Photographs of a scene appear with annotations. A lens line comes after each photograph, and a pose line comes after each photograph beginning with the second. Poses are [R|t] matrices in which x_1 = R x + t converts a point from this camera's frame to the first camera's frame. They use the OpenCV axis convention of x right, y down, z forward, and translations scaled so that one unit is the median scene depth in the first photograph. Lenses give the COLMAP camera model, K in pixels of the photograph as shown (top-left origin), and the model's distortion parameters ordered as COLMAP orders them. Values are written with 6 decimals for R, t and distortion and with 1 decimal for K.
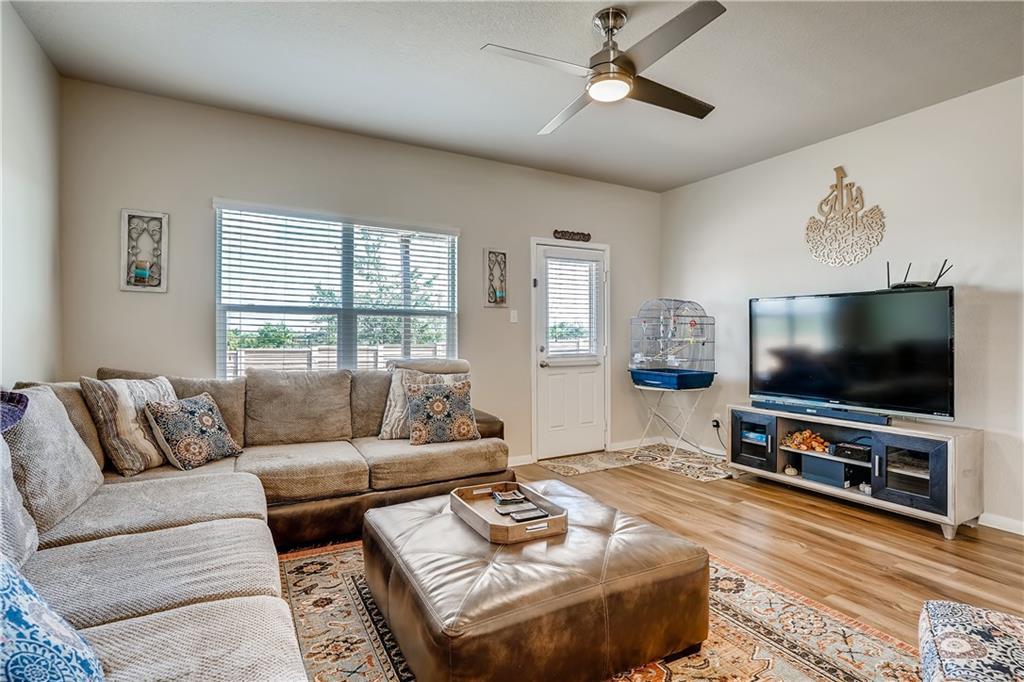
lens RADIAL K [[505.3, 0, 515.9], [0, 505.3, 337.0], [0, 0, 1]] dist [-0.018011, 0.005868]
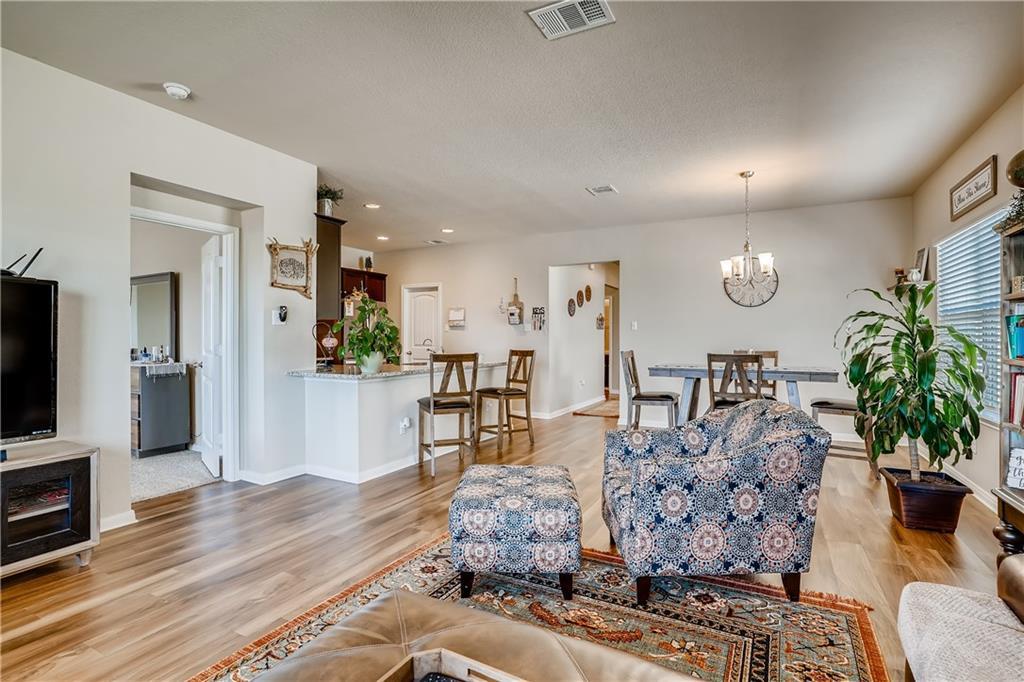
lens RADIAL K [[505.3, 0, 512.0], [0, 505.3, 338.1], [0, 0, 1]] dist [-0.018011, 0.005868]
pose [[-0.549806, -0.007907, 0.835255, -0.231907], [-0.002965, 0.999967, 0.007515, -0.009357], [-0.835287, 0.001655, -0.549812, 0.661190]]
